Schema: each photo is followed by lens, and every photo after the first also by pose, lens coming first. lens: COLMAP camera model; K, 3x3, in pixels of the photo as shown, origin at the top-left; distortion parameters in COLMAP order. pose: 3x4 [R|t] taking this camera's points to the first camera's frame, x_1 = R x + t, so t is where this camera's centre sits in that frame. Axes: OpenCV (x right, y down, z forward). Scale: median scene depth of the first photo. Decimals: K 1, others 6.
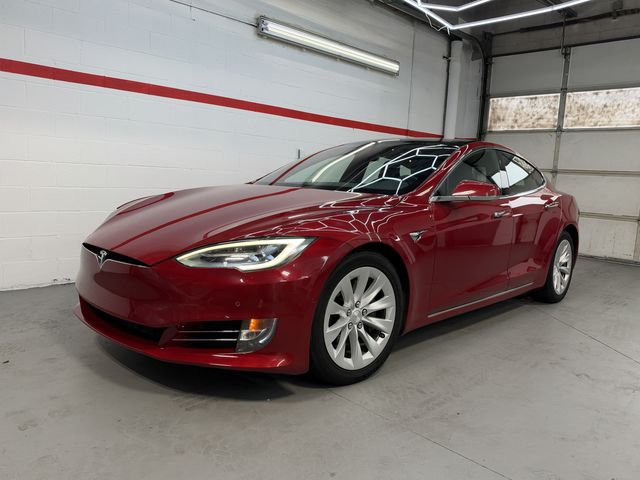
lens RADIAL K [[487.1, 0, 322.4], [0, 487.1, 239.6], [0, 0, 1]] dist [-0.003709, -0.009063]
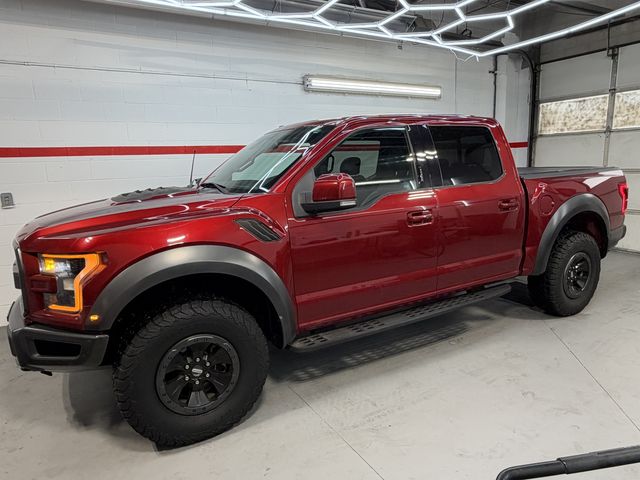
lens RADIAL K [[428.2, 0, 319.8], [0, 428.2, 241.7], [0, 0, 1]] dist [-0.002427, 0.006952]
pose [[0.965666, -0.035162, -0.257395, 0.126970], [0.048009, 0.997886, 0.043796, -0.062030], [0.255311, -0.054649, 0.965313, -0.044153]]
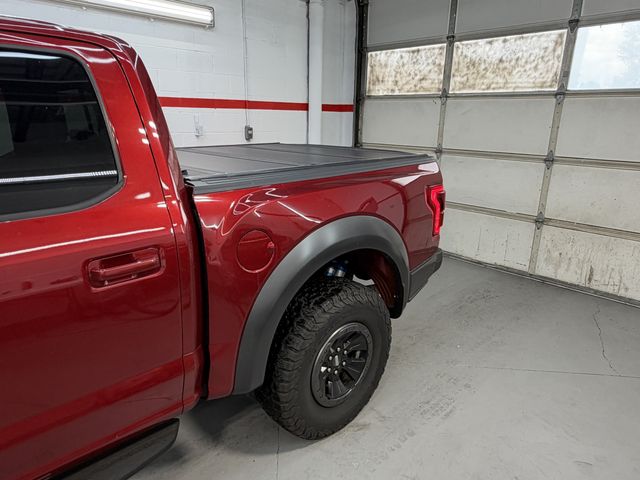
lens RADIAL K [[428.2, 0, 318.8], [0, 428.2, 241.7], [0, 0, 1]] dist [-0.002427, 0.006952]
pose [[0.999398, -0.028992, -0.019041, 0.308455], [0.031556, 0.987856, 0.152134, -0.111962], [0.014399, -0.152643, 0.988177, 0.318444]]
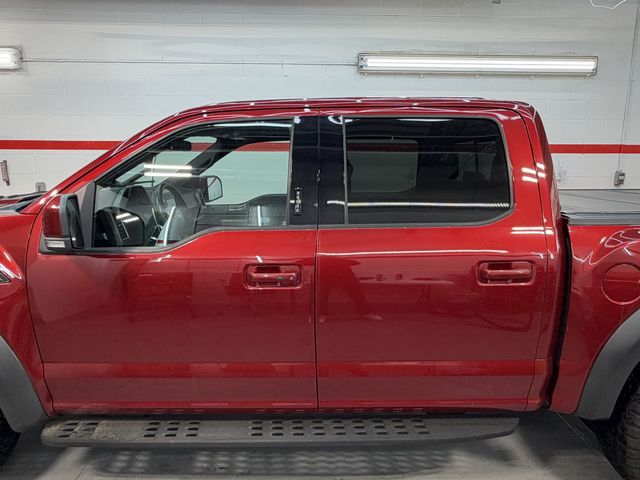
lens RADIAL K [[428.2, 0, 319.2], [0, 428.2, 239.0], [0, 0, 1]] dist [-0.002427, 0.006952]
pose [[0.724404, 0.081629, -0.684526, 0.309115], [-0.060942, 0.996660, 0.054358, -0.100285], [0.686677, 0.002339, 0.726959, 0.245140]]
